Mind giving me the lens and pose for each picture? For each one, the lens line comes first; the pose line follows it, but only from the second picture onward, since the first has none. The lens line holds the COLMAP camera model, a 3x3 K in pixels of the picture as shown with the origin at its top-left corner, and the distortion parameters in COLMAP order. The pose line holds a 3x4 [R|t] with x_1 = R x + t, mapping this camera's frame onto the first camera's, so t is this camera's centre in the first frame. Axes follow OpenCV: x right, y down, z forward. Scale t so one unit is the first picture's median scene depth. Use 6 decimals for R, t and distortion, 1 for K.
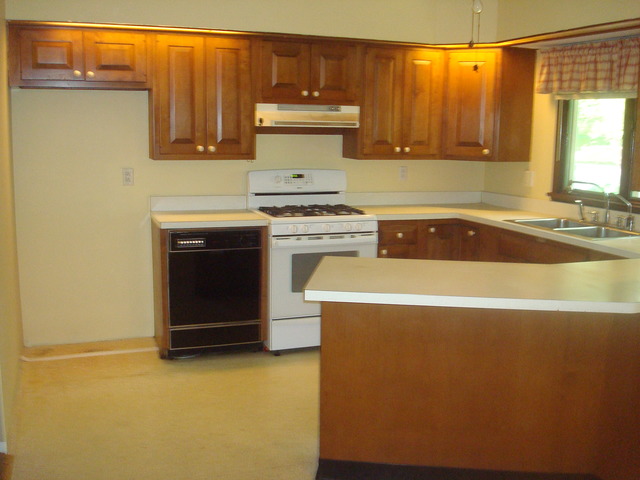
lens RADIAL K [[693.3, 0, 318.8], [0, 693.3, 218.0], [0, 0, 1]] dist [-0.013279, -0.027882]
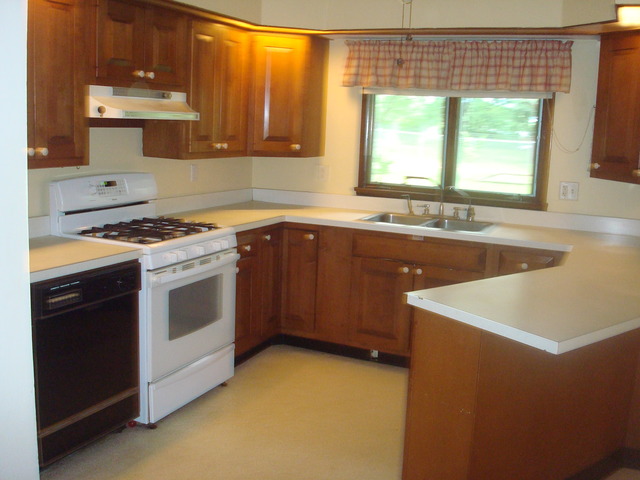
lens RADIAL K [[693.3, 0, 318.8], [0, 693.3, 218.0], [0, 0, 1]] dist [-0.013279, -0.027882]
pose [[0.725846, -0.086261, 0.682427, -0.412783], [0.064548, 0.996270, 0.057277, -0.056947], [-0.684822, 0.002475, 0.728706, 0.333917]]
